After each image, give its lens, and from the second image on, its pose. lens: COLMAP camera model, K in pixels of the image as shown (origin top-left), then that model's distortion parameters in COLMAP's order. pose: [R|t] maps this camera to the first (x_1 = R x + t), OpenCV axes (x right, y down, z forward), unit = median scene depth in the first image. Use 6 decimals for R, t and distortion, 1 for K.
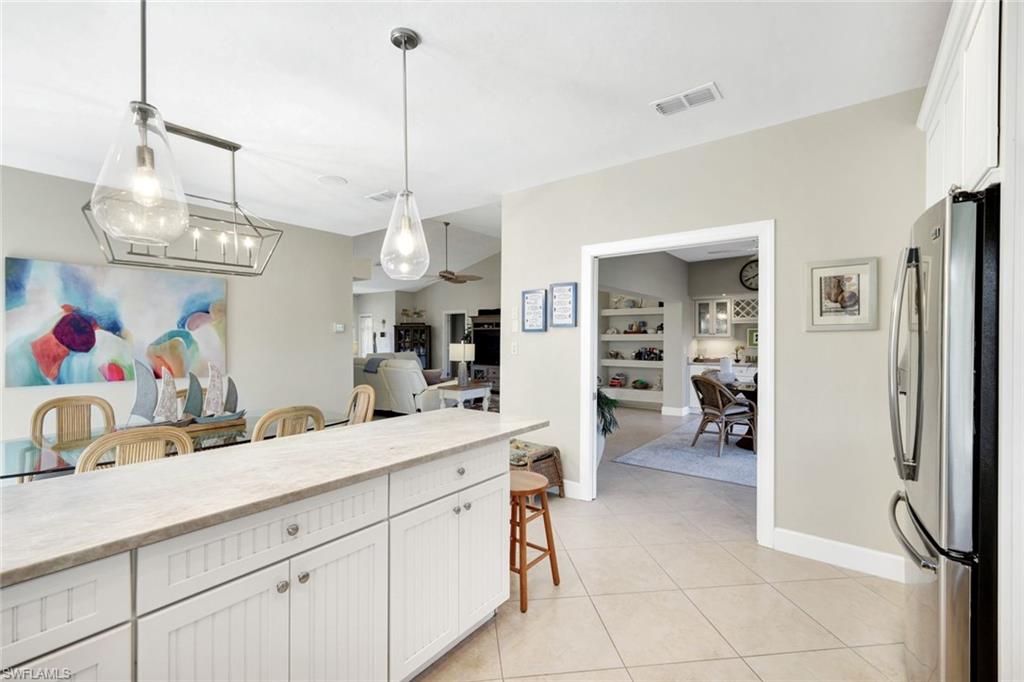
lens RADIAL K [[443.3, 0, 511.7], [0, 443.3, 339.5], [0, 0, 1]] dist [0.015072, 0.000129]
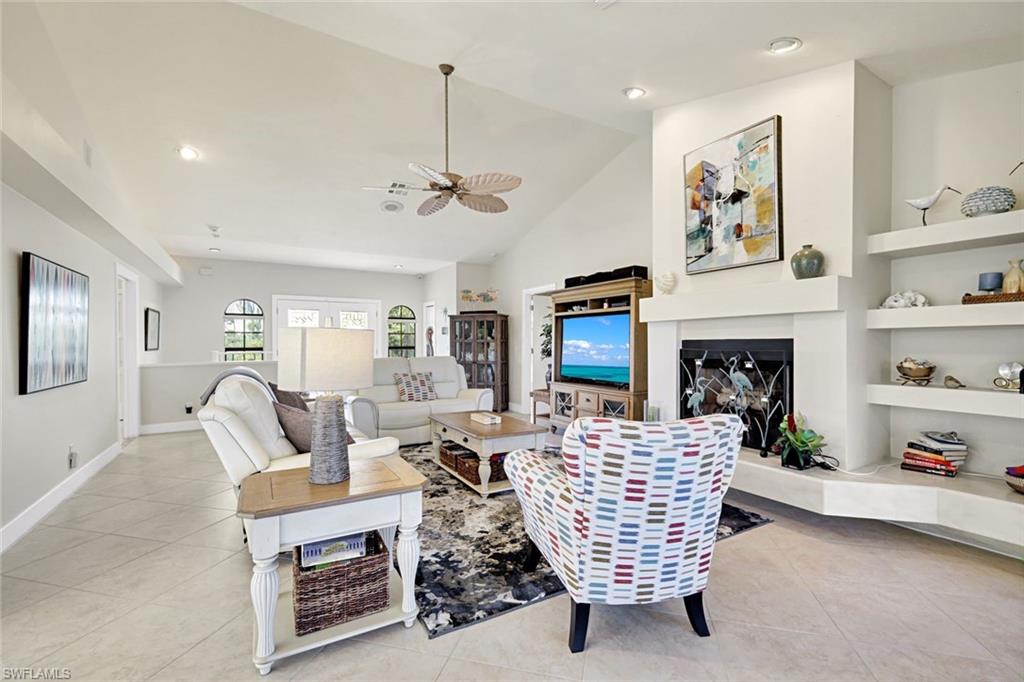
lens RADIAL K [[443.3, 0, 515.7], [0, 443.3, 340.1], [0, 0, 1]] dist [0.015072, 0.000129]
pose [[0.927306, -0.001975, -0.374300, 0.070996], [-0.003392, 0.999901, -0.013677, 0.014224], [0.374290, 0.013952, 0.927207, 0.500318]]
